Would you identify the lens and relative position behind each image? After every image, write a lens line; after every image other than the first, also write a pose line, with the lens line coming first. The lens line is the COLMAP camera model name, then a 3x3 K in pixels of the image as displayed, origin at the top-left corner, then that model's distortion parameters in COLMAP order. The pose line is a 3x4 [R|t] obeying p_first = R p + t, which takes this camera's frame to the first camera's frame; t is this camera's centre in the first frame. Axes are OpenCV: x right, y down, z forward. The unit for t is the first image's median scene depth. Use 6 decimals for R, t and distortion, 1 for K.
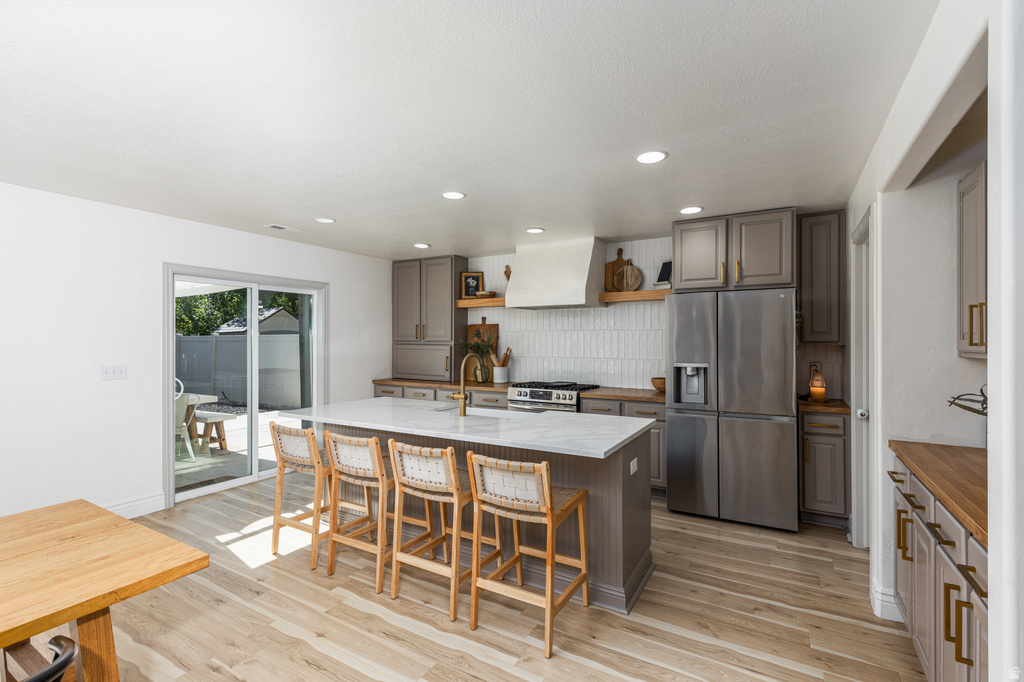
lens RADIAL K [[461.8, 0, 515.4], [0, 461.8, 339.9], [0, 0, 1]] dist [0.008834, -0.000793]
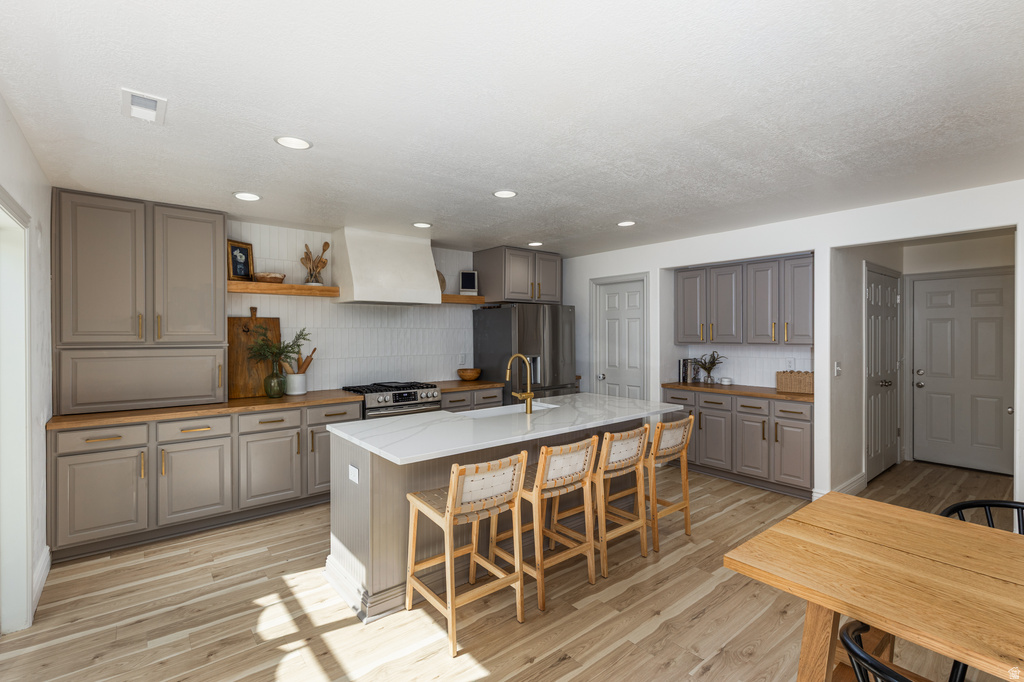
lens RADIAL K [[471.5, 0, 512.4], [0, 471.5, 335.4], [0, 0, 1]] dist [0.009568, -0.000280]
pose [[0.349276, -0.006564, 0.936997, -0.810675], [0.000035, 0.999976, 0.006992, -0.014086], [-0.937020, -0.002410, 0.349268, 0.477128]]
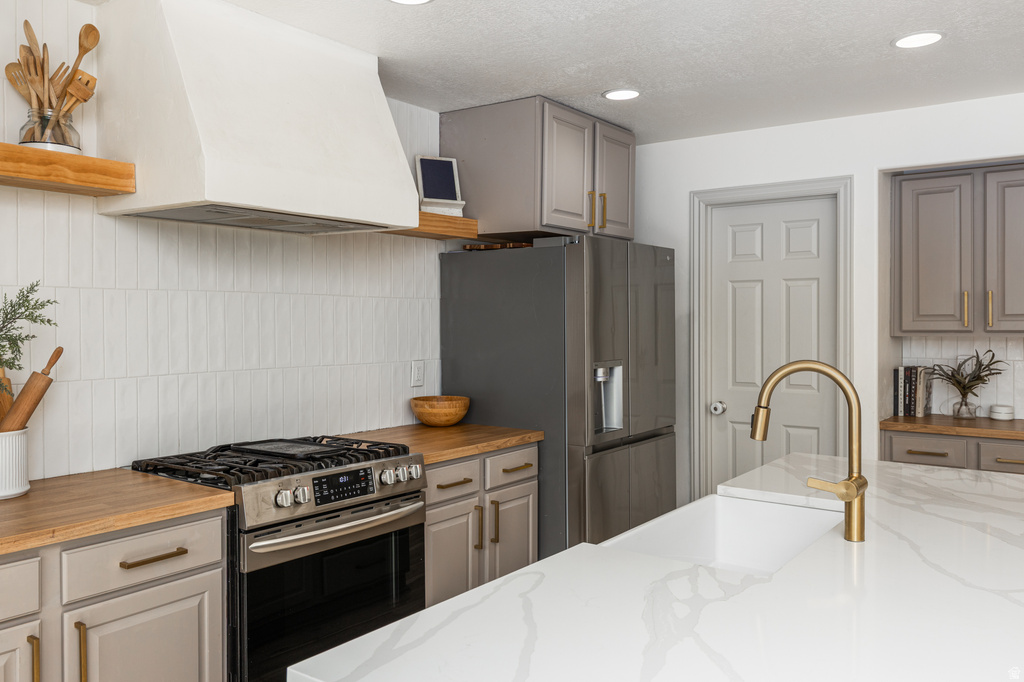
lens RADIAL K [[809.1, 0, 519.3], [0, 809.1, 324.6], [0, 0, 1]] dist [0.002247, -0.001354]
pose [[0.094769, -0.006586, 0.995478, -0.534832], [-0.003239, 0.999971, 0.006924, -0.000573], [-0.995494, -0.003880, 0.094745, 0.858654]]
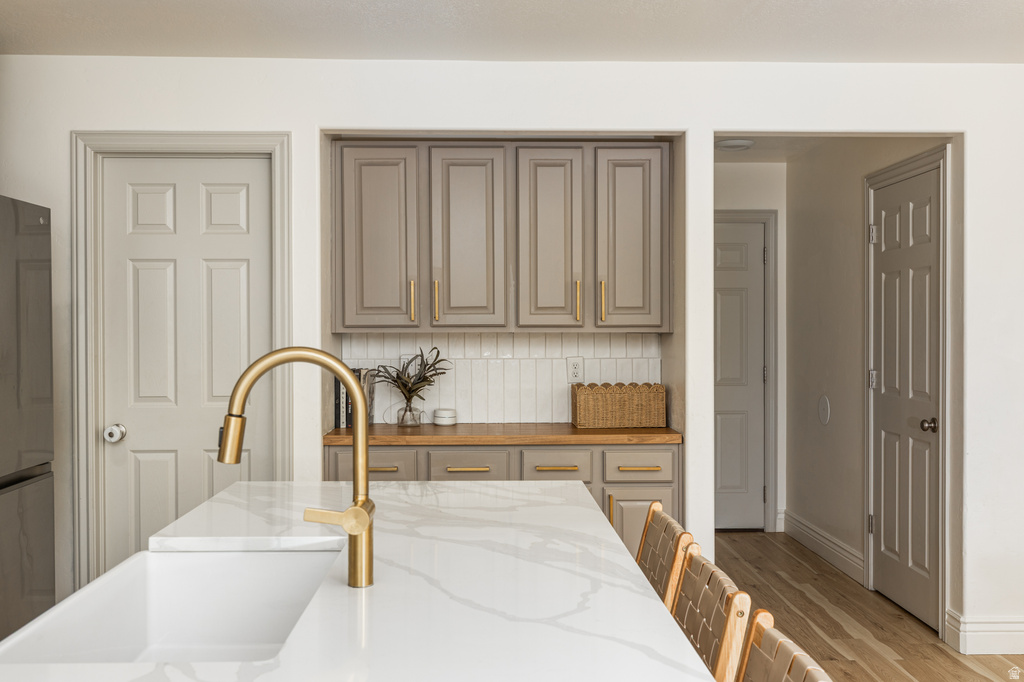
lens RADIAL K [[988.6, 0, 512.0], [0, 988.6, 341.0], [0, 0, 1]] dist [-0.000330, 0.004384]
pose [[-0.531127, -0.012327, 0.847202, -0.457289], [-0.002742, 0.999914, 0.012830, 0.013521], [-0.847288, 0.004492, -0.531115, 0.878198]]
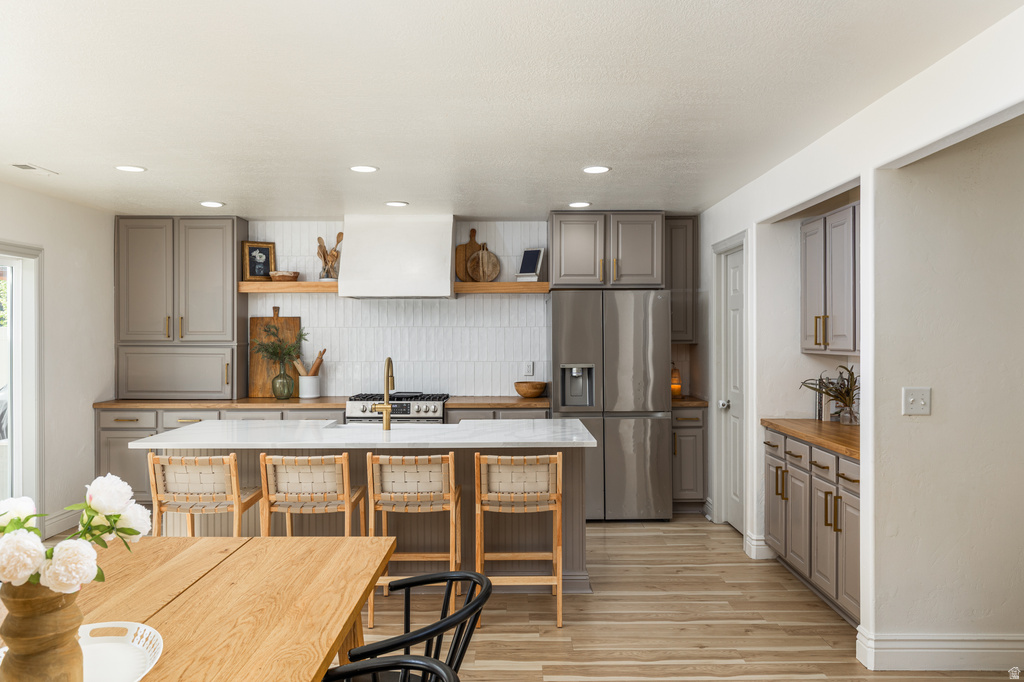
lens RADIAL K [[758.6, 0, 512.0], [0, 758.6, 341.0], [0, 0, 1]] dist [0.002430, 0.001250]
pose [[0.863303, -0.005582, 0.504656, -0.449920], [0.000973, 0.999955, 0.009395, -0.009891], [-0.504686, -0.007620, 0.863270, -0.242908]]
